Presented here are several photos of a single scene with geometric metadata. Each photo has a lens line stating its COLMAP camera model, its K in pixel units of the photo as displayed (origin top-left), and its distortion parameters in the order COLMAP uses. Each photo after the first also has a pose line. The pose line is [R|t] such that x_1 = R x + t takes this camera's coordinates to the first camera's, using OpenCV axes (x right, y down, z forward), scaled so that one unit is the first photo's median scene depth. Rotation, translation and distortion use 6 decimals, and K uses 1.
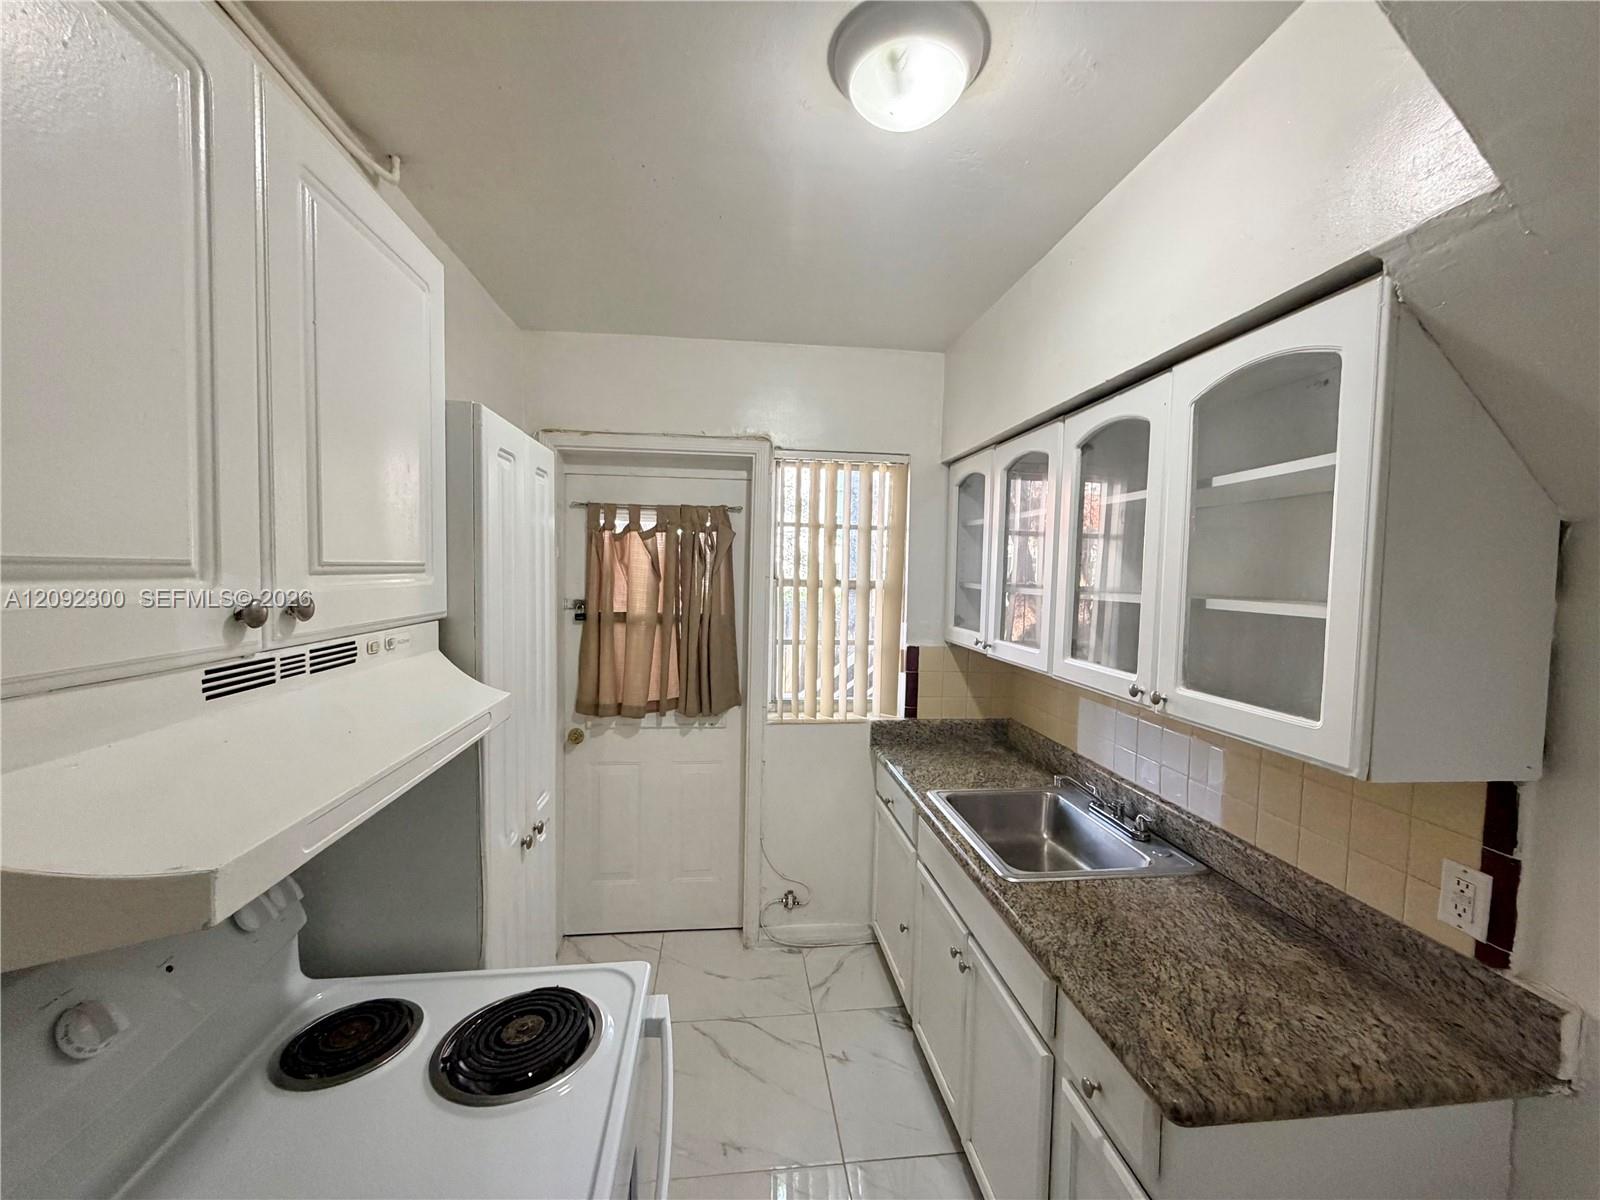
lens RADIAL K [[642.9, 0, 799.4], [0, 642.9, 602.1], [0, 0, 1]] dist [0.003057, 0.000567]
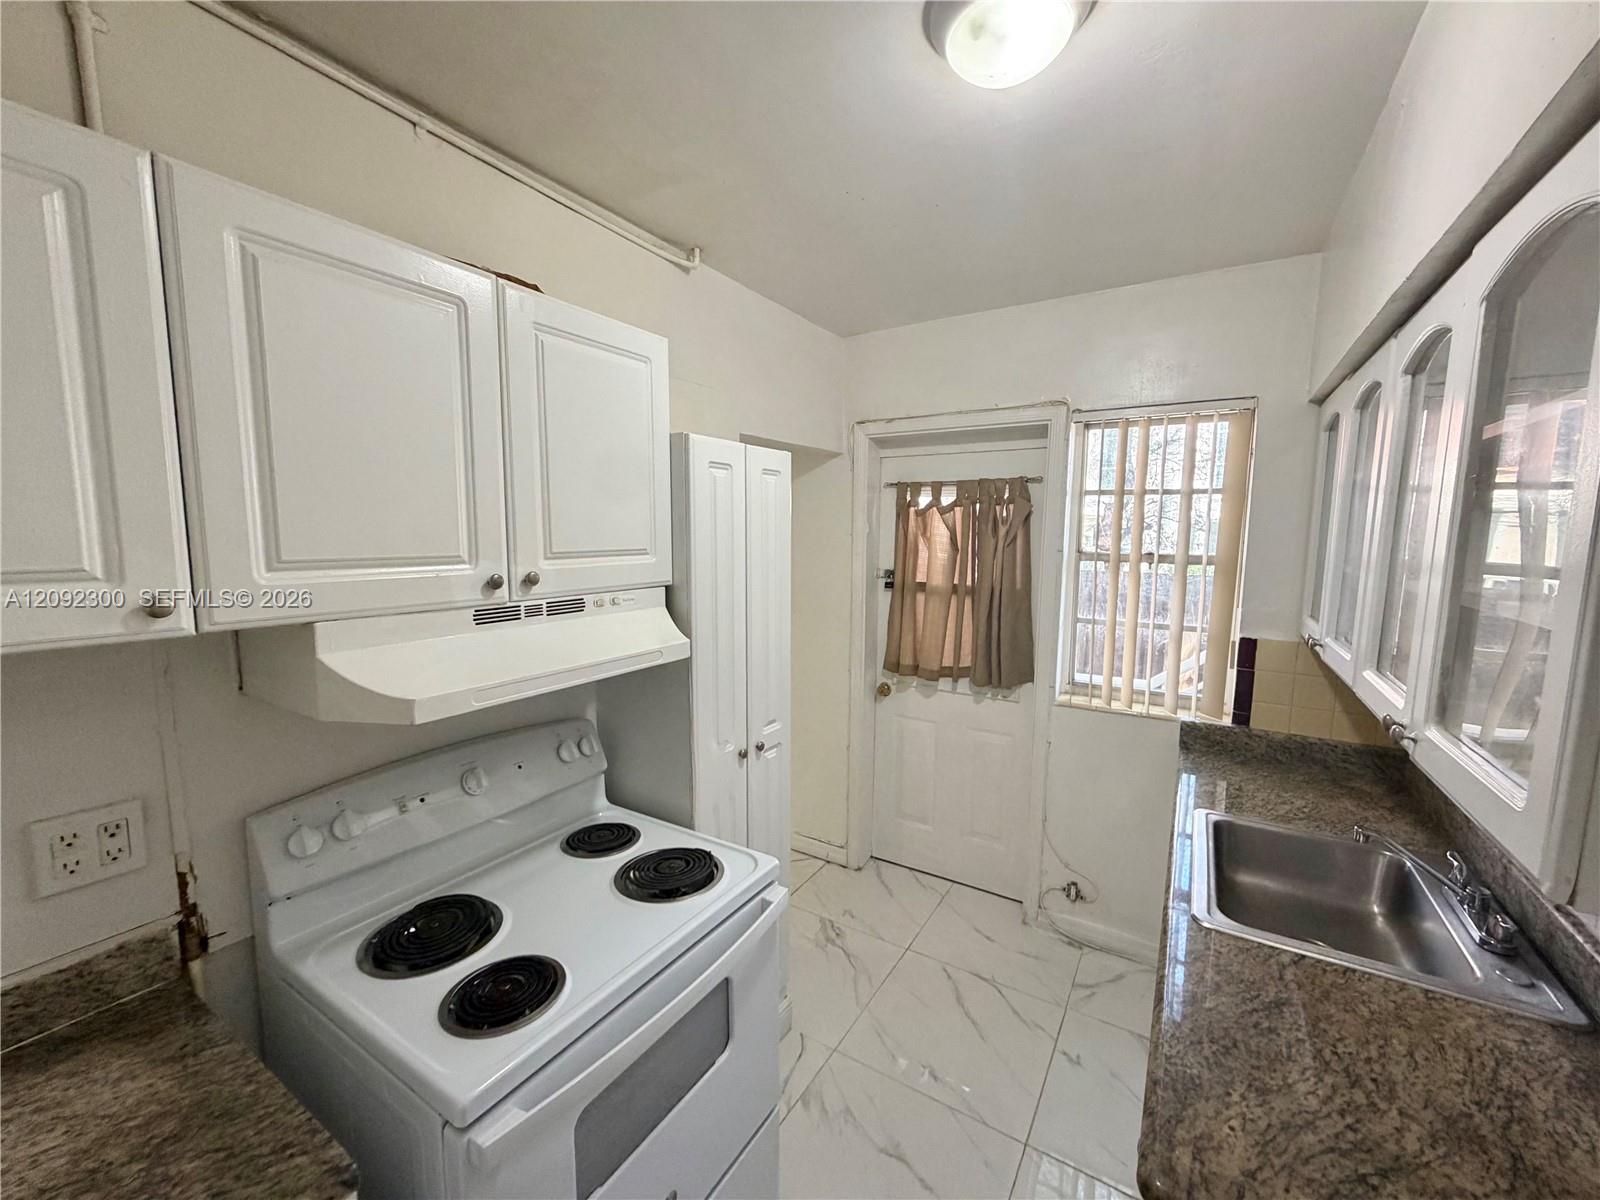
lens RADIAL K [[642.9, 0, 794.2], [0, 642.9, 603.3], [0, 0, 1]] dist [0.003057, 0.000567]
pose [[0.776857, 0.057264, -0.627068, 0.239451], [-0.021615, 0.997694, 0.064333, -0.013968], [0.629306, -0.036423, 0.776304, 0.018609]]
